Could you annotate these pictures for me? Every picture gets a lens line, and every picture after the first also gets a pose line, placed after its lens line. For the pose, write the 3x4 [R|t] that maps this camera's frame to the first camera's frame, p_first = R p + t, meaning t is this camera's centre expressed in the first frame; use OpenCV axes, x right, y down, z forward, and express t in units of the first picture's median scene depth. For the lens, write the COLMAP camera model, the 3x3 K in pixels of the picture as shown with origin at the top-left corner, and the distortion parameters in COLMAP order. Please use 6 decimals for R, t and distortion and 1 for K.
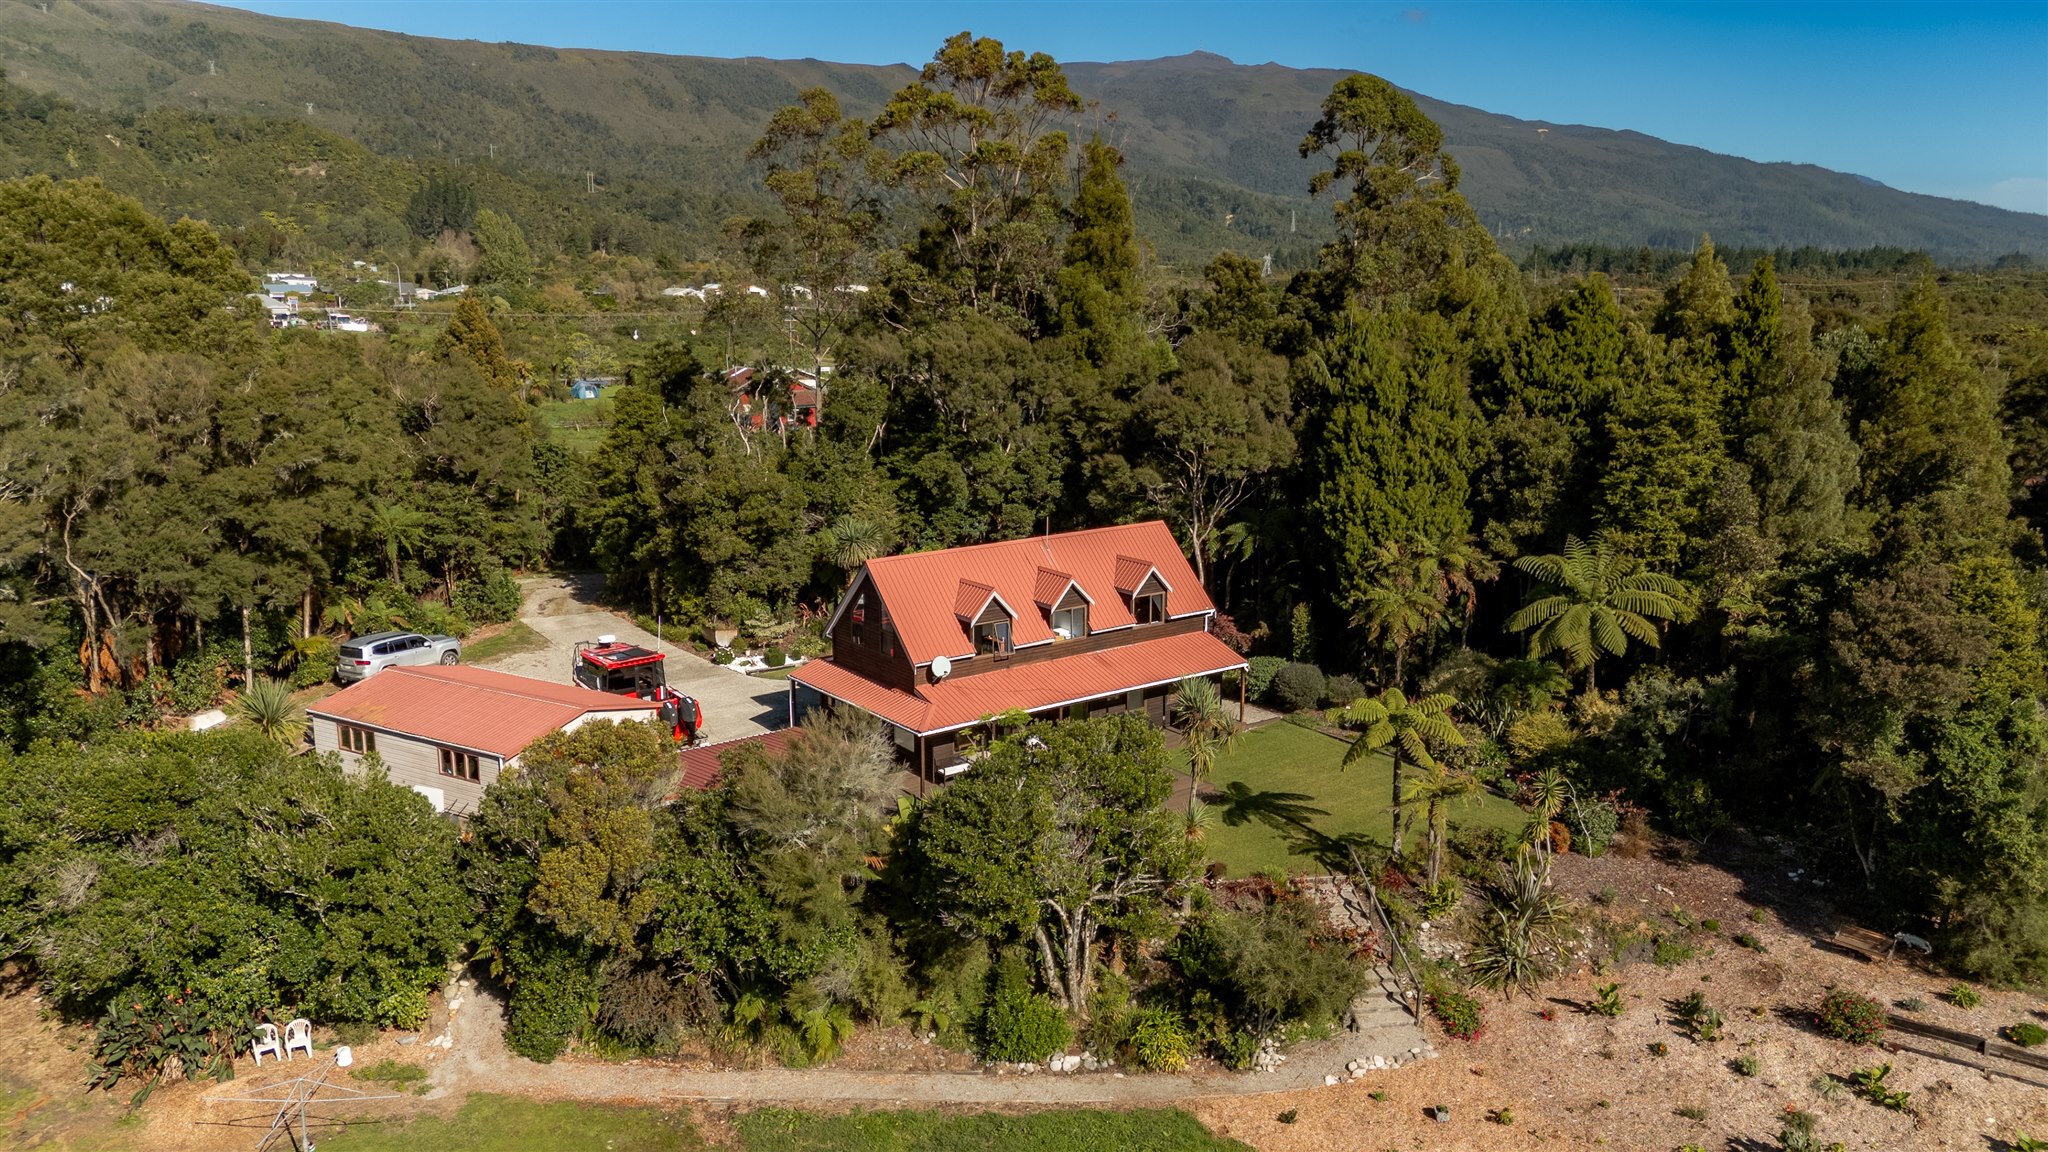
lens RADIAL K [[1532.9, 0, 1029.1], [0, 1532.9, 570.9], [0, 0, 1]] dist [0.054205, -0.002355]
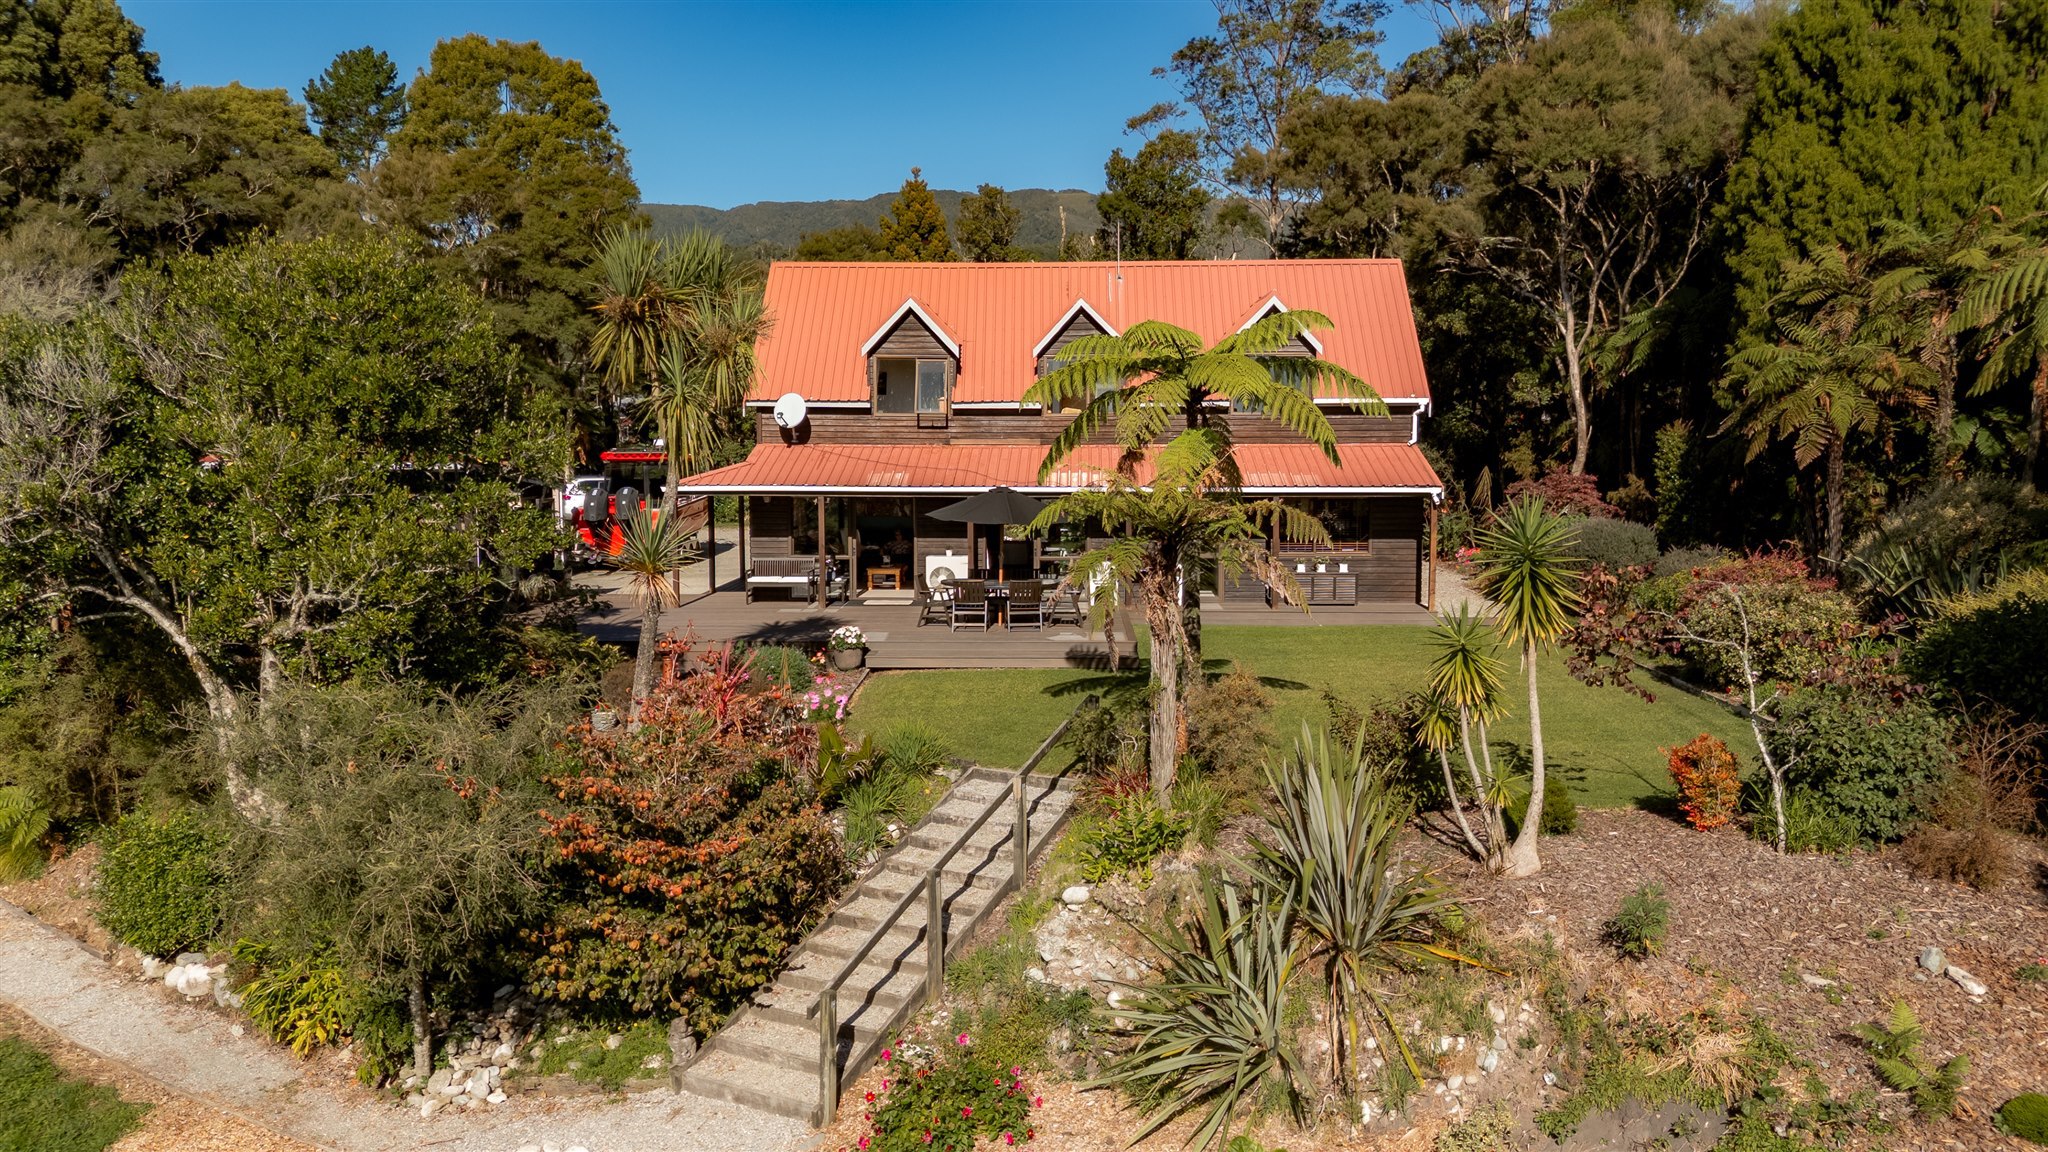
lens RADIAL K [[1532.9, 0, 1029.1], [0, 1532.9, 570.9], [0, 0, 1]] dist [0.054205, -0.002355]
pose [[0.779207, 0.054330, -0.624407, 0.340307], [-0.120835, 0.990568, -0.064601, 0.130924], [0.615008, 0.125787, 0.778423, 0.513705]]
